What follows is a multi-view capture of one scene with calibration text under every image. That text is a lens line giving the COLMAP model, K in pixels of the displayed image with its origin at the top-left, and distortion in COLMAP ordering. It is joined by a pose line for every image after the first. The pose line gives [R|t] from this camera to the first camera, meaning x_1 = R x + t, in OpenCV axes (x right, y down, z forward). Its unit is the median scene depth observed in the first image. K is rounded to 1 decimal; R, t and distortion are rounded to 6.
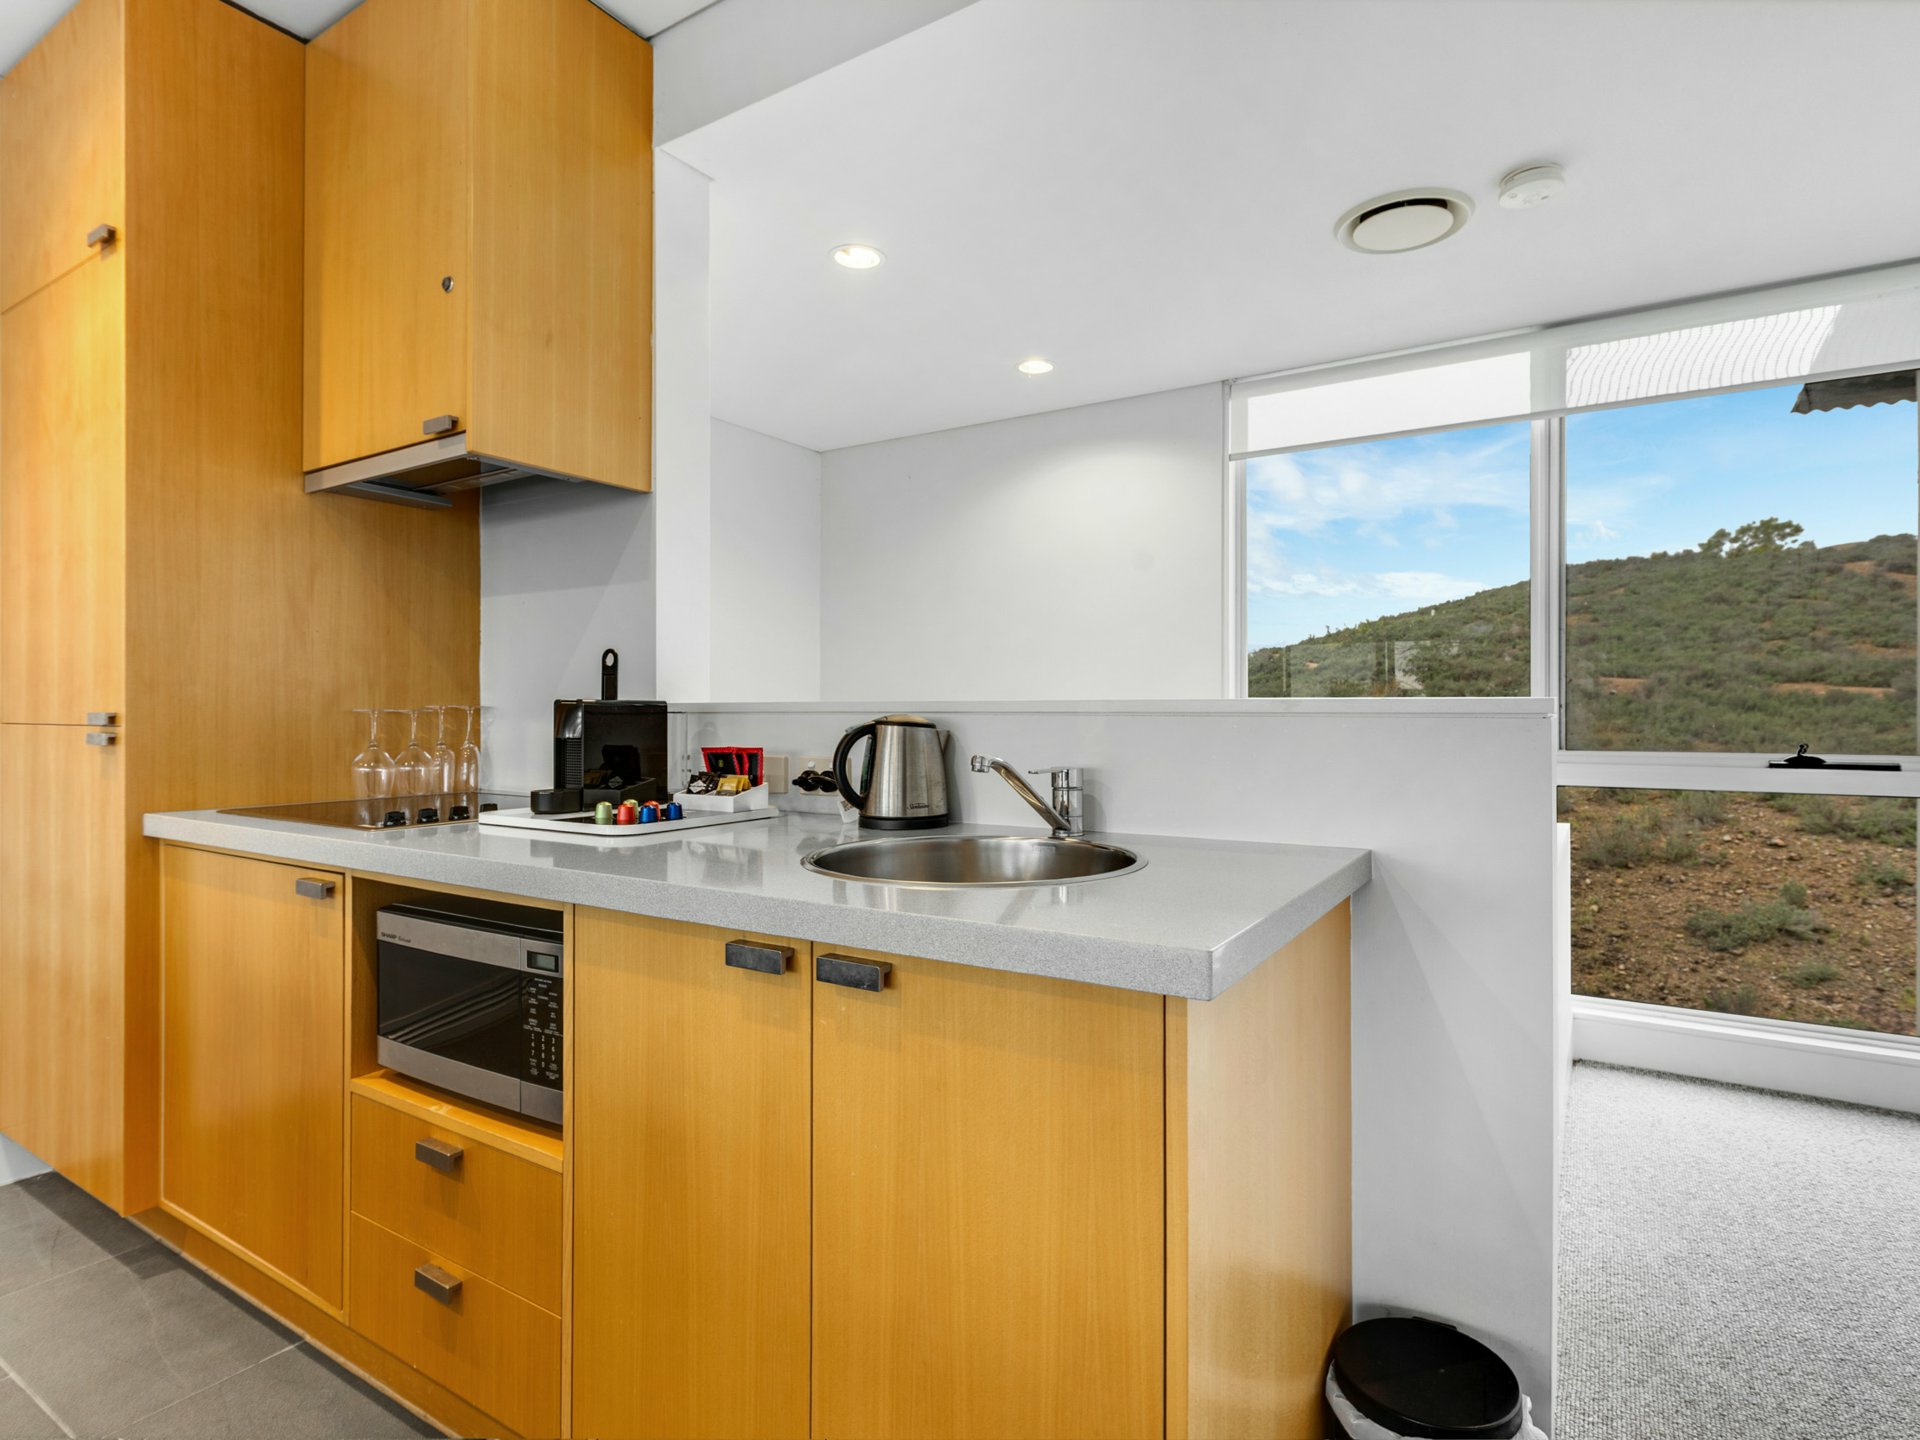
lens RADIAL K [[896.9, 0, 1008.6], [0, 896.9, 704.8], [0, 0, 1]] dist [0.001350, 0.000220]
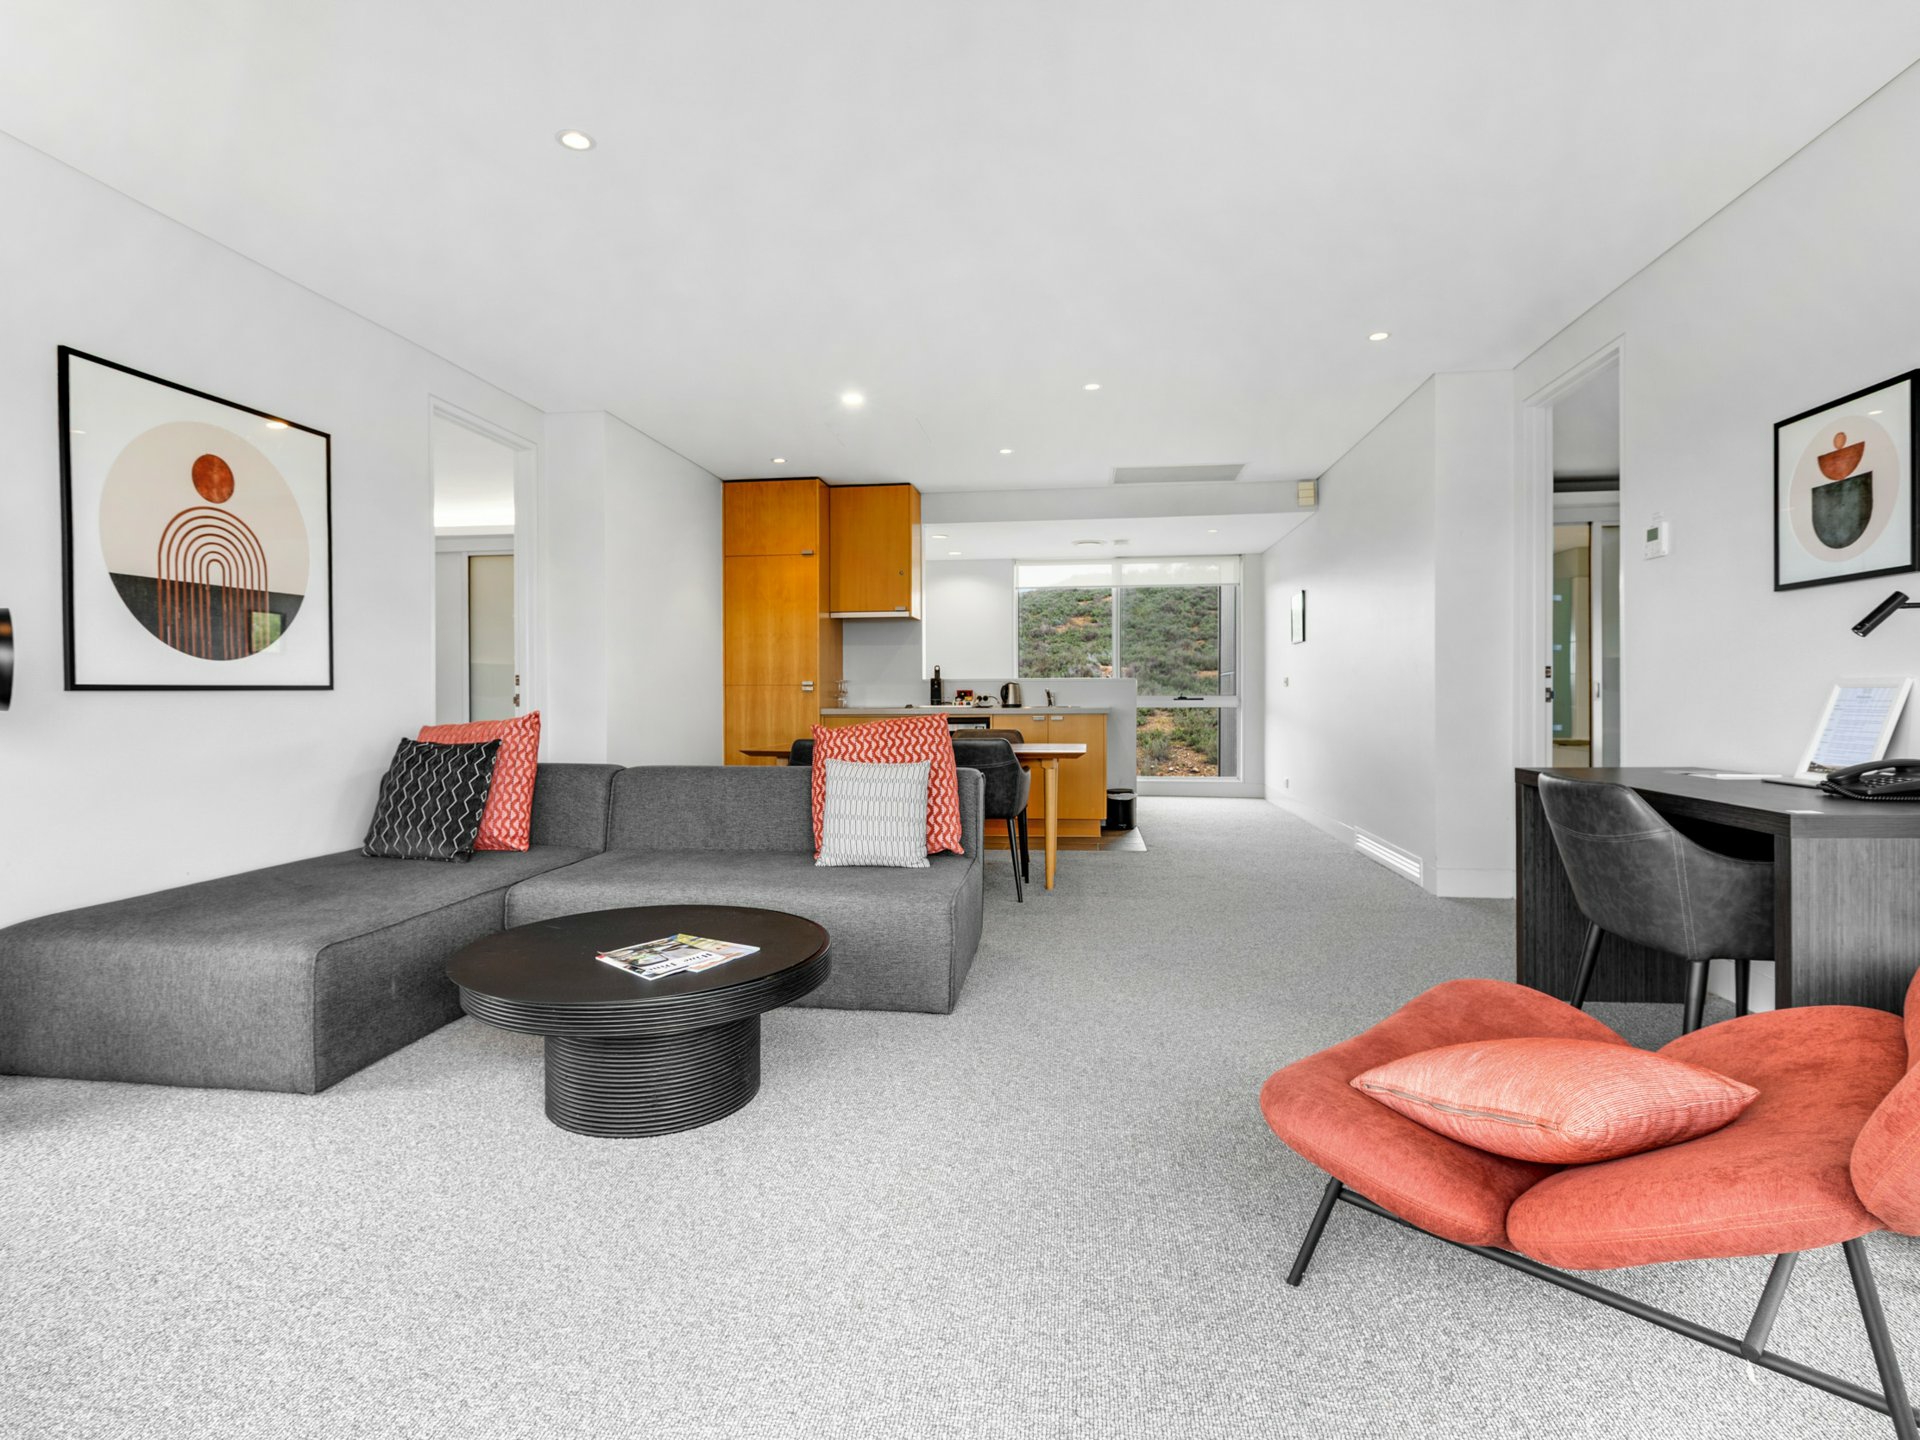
lens RADIAL K [[896.9, 0, 1008.6], [0, 896.9, 704.8], [0, 0, 1]] dist [0.001350, 0.000220]
pose [[0.881537, -0.009329, 0.472022, -1.994943], [-0.000347, 0.999792, 0.020408, 0.029573], [-0.472114, -0.018154, 0.881350, -2.598703]]
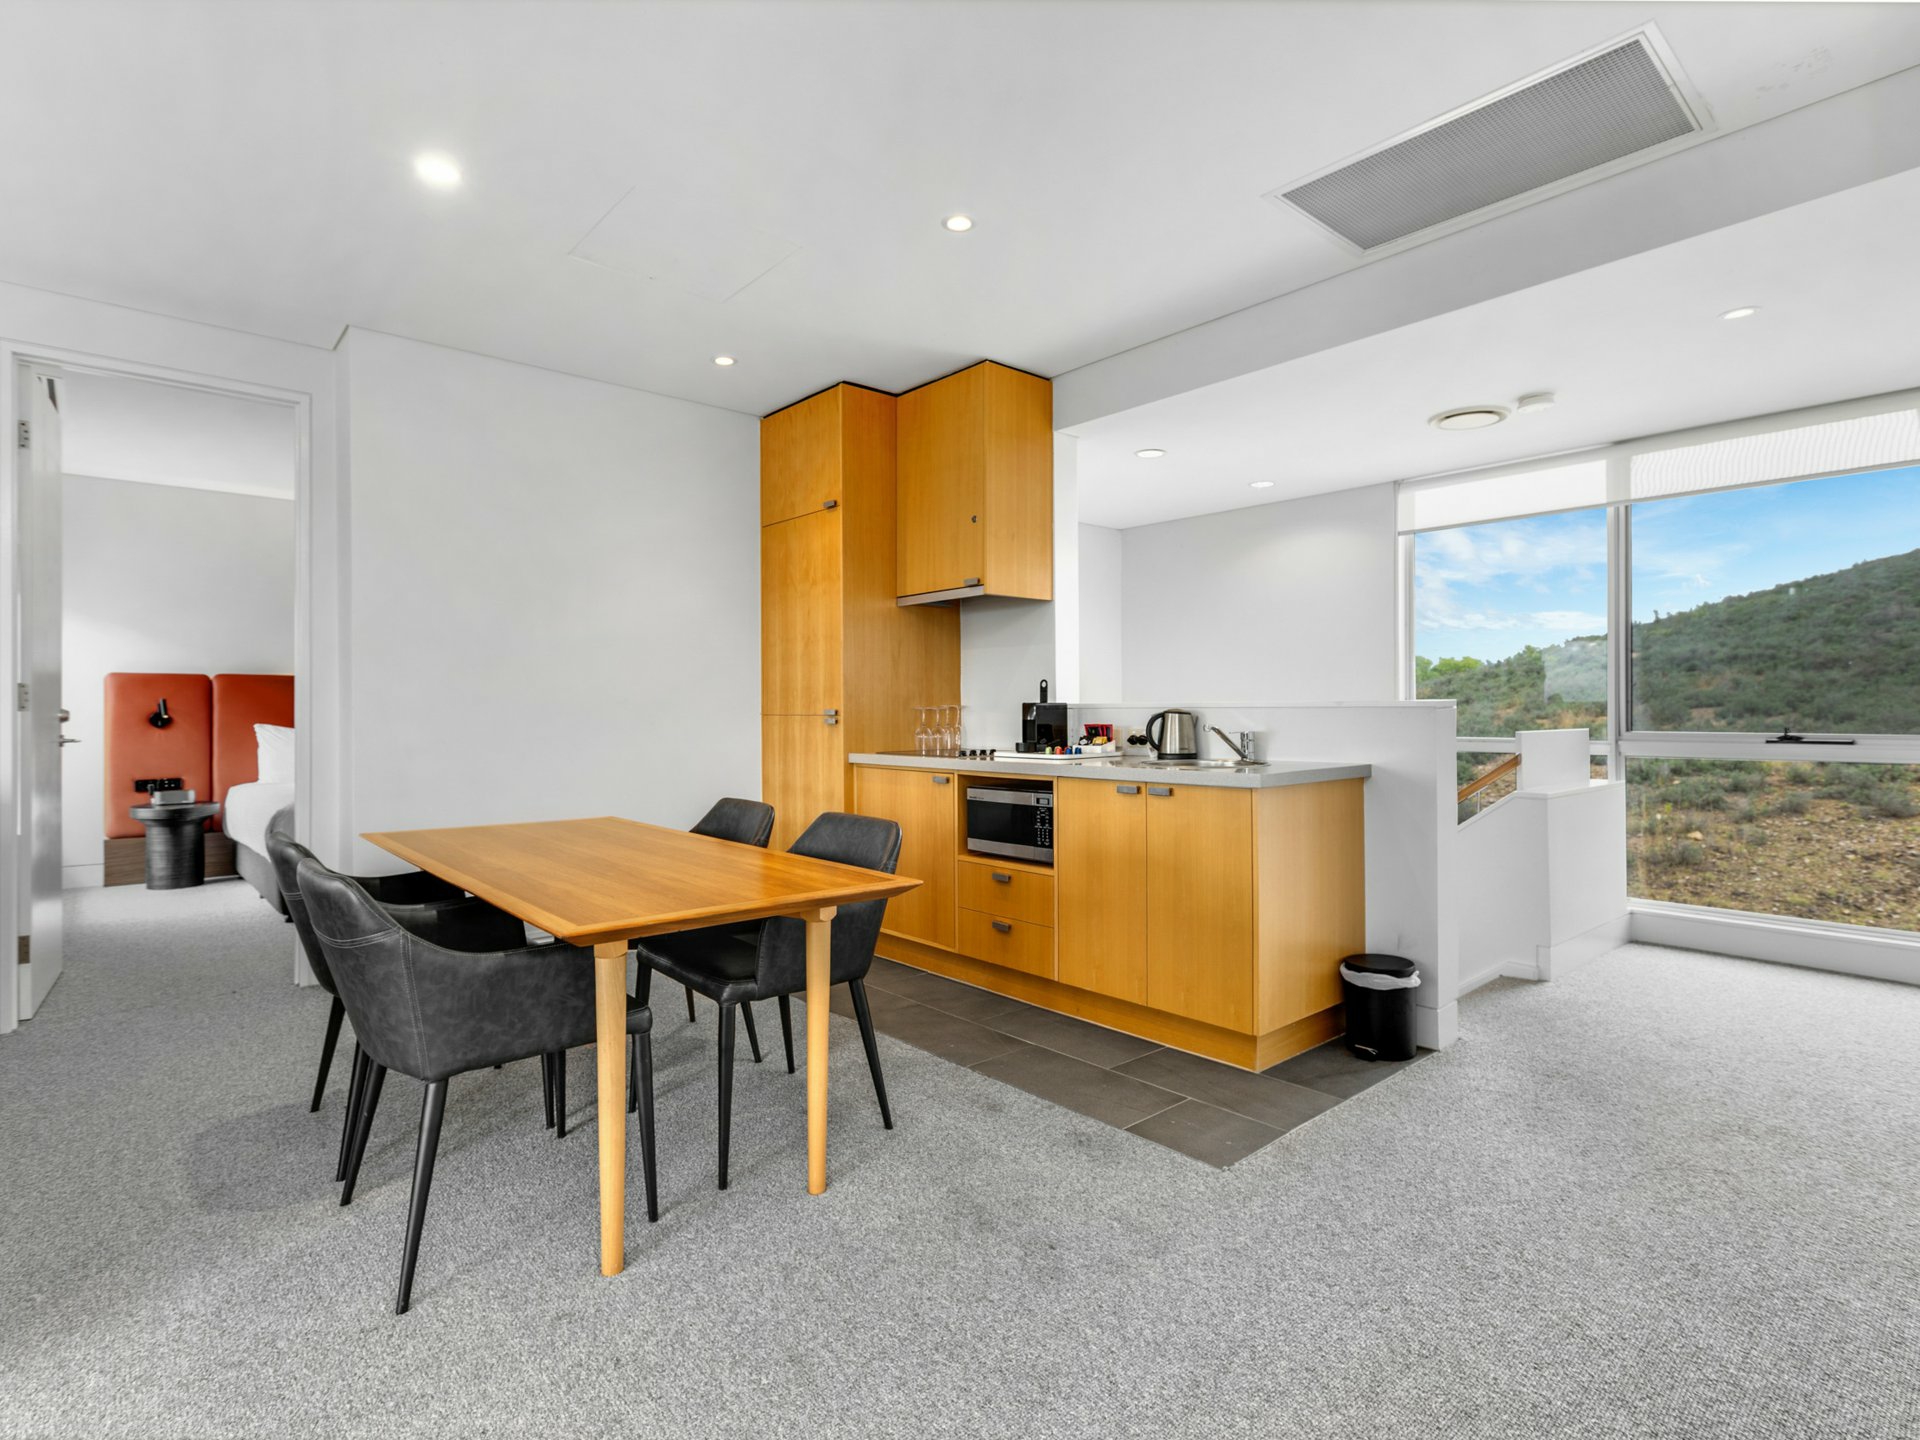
lens RADIAL K [[932.7, 0, 1072.5], [0, 932.7, 719.2], [0, 0, 1]] dist [-0.001360, -0.000133]
pose [[0.973079, -0.001655, -0.230465, 0.147613], [0.006098, 0.999809, 0.018565, -0.006802], [0.230390, -0.019470, 0.972903, -1.182915]]
